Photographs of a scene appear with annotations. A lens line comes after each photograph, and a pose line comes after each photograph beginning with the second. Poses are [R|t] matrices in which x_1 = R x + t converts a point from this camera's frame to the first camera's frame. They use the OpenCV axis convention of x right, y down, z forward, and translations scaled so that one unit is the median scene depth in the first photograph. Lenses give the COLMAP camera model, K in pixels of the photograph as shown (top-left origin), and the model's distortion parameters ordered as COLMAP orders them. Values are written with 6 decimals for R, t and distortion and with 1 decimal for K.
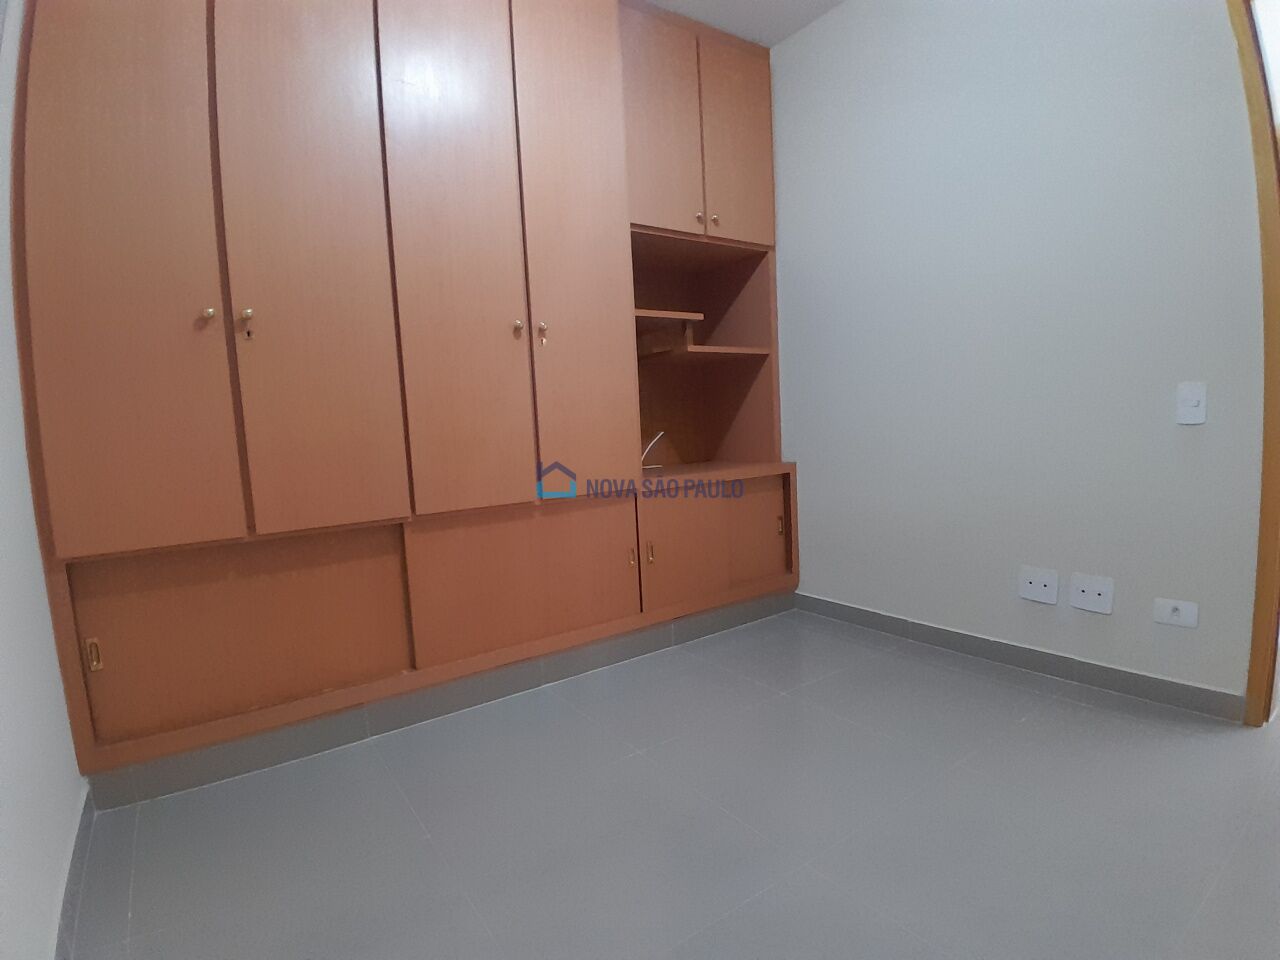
lens RADIAL K [[639.7, 0, 632.8], [0, 639.7, 491.3], [0, 0, 1]] dist [0.002688, -0.044489]
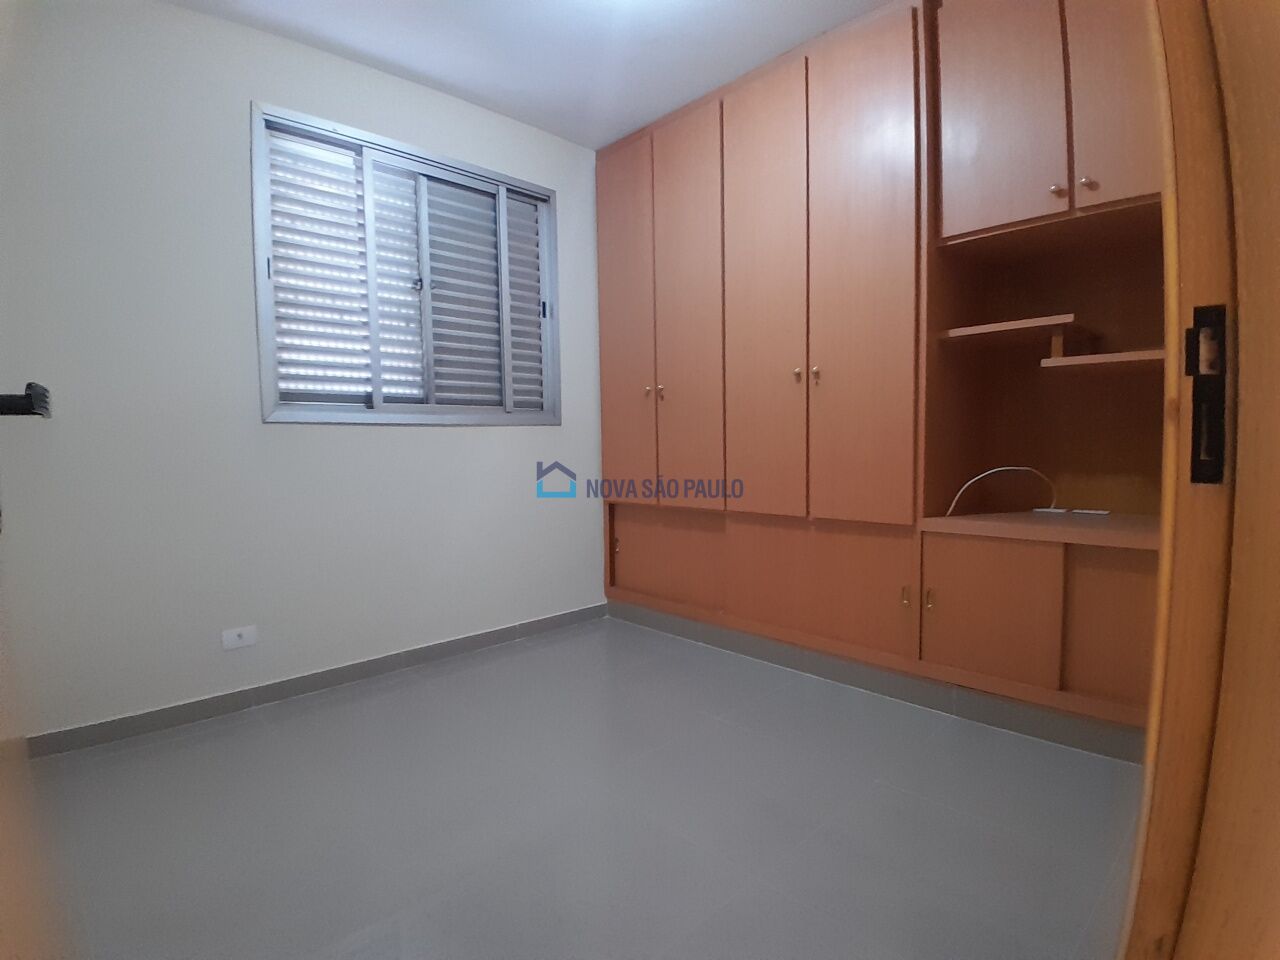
lens RADIAL K [[640.1, 0, 632.2], [0, 640.1, 491.9], [0, 0, 1]] dist [0.002552, -0.046291]
pose [[0.127818, 0.115192, -0.985085, 0.856410], [-0.100864, 0.989592, 0.102632, -0.104833], [0.986656, 0.086241, 0.138106, 0.448260]]
